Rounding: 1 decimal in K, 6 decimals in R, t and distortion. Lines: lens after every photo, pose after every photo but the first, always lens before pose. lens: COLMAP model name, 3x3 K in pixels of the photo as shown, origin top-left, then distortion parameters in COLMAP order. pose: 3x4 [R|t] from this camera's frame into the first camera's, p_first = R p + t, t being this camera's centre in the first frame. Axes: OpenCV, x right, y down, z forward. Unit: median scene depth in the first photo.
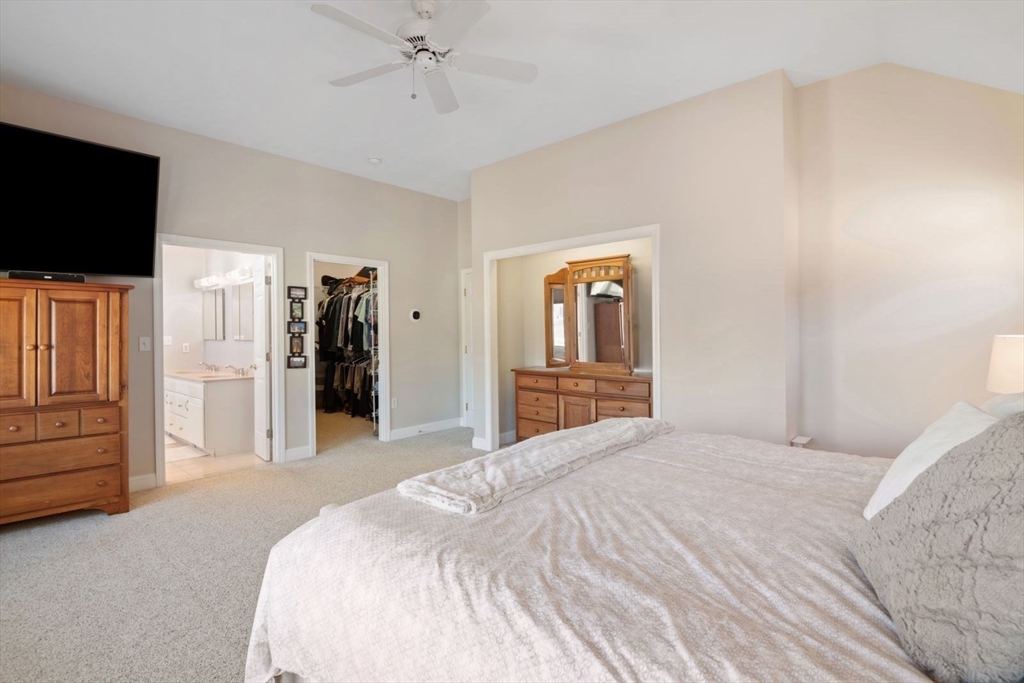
lens RADIAL K [[474.1, 0, 513.4], [0, 474.1, 337.6], [0, 0, 1]] dist [-0.001868, -0.001267]
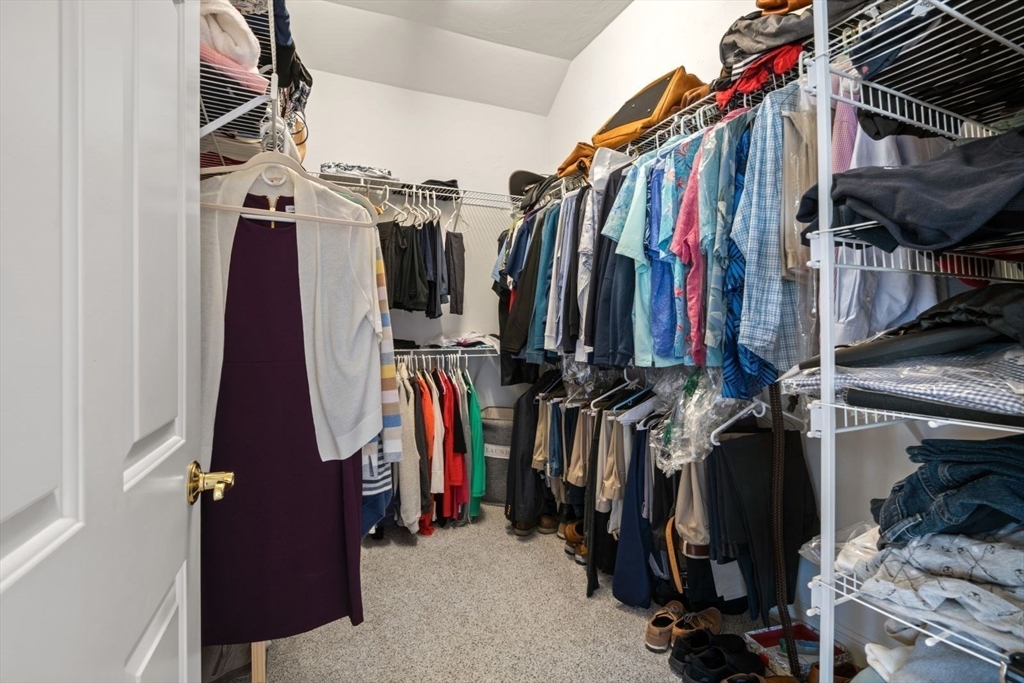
lens RADIAL K [[474.1, 0, 513.0], [0, 474.1, 338.9], [0, 0, 1]] dist [-0.001868, -0.001267]
pose [[0.911586, 0.009141, -0.411007, -0.260397], [-0.003274, 0.999883, 0.014975, 0.007220], [0.411096, -0.012305, 0.911509, 0.704274]]
